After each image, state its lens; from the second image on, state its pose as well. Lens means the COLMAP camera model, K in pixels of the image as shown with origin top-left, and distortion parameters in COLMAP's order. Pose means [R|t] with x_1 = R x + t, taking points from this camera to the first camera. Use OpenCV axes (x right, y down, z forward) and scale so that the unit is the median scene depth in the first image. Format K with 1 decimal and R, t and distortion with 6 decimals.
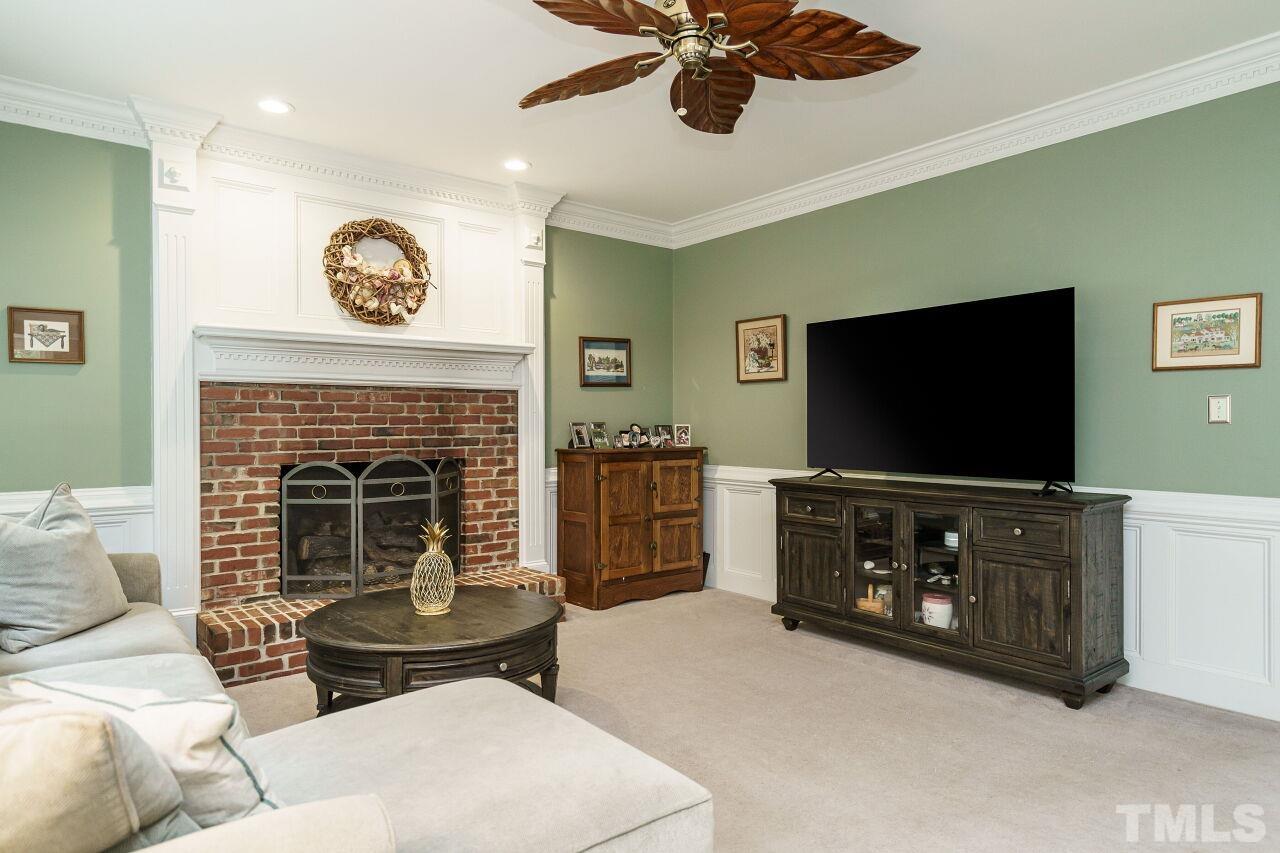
lens RADIAL K [[768.1, 0, 640.5], [0, 768.1, 423.2], [0, 0, 1]] dist [-0.000338, -0.000340]
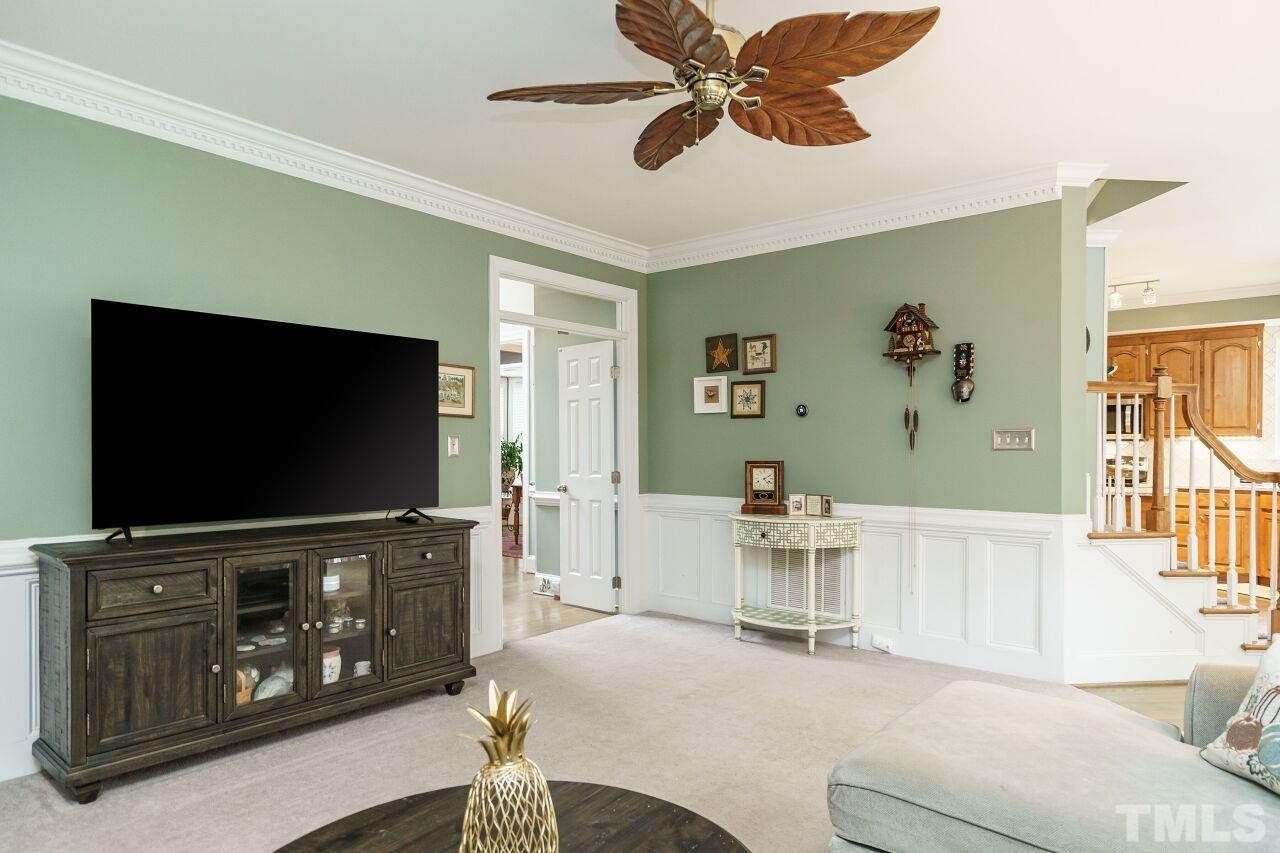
lens RADIAL K [[768.1, 0, 655.1], [0, 768.1, 456.6], [0, 0, 1]] dist [-0.000338, -0.000340]
pose [[-0.224120, 0.004402, 0.974552, -0.639693], [0.005895, 0.999978, -0.003161, 0.005942], [-0.974544, 0.005036, -0.224141, 0.920131]]
